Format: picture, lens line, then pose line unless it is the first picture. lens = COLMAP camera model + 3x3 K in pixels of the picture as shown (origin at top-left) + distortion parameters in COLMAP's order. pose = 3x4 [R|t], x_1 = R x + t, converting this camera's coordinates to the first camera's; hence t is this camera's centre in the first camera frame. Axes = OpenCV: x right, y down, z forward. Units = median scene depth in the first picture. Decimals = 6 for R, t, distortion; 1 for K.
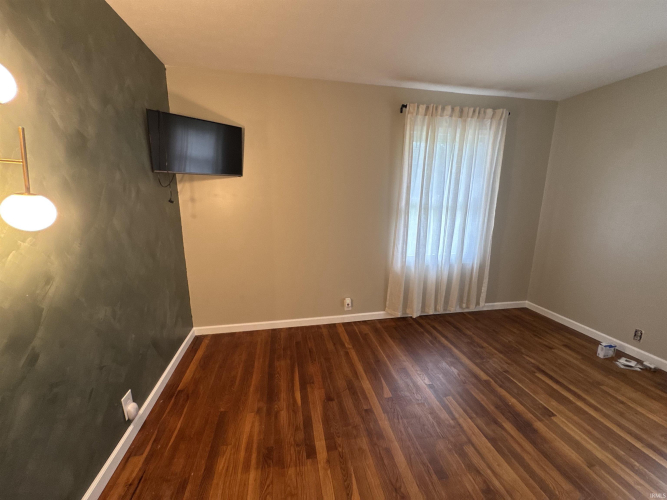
lens RADIAL K [[267.2, 0, 333.5], [0, 267.2, 250.0], [0, 0, 1]] dist [-0.000126, 0.000129]
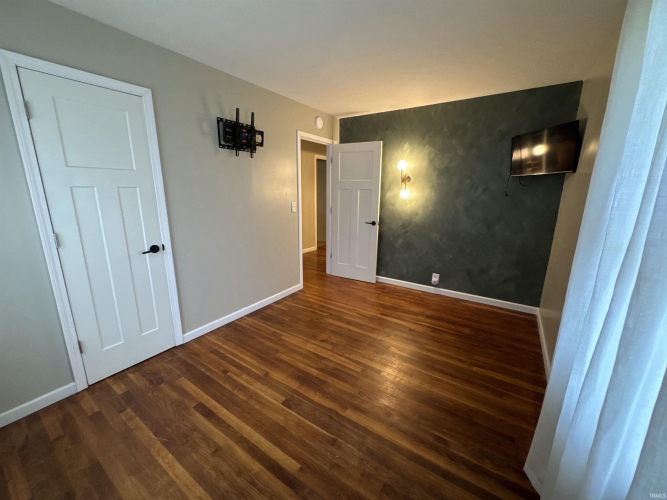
lens RADIAL K [[267.2, 0, 333.5], [0, 267.2, 250.0], [0, 0, 1]] dist [-0.000126, 0.000129]
pose [[-0.704219, 0.150661, -0.693813, 1.295954], [-0.152909, 0.922108, 0.355437, -0.317758], [0.693321, 0.356396, -0.626329, 1.546049]]
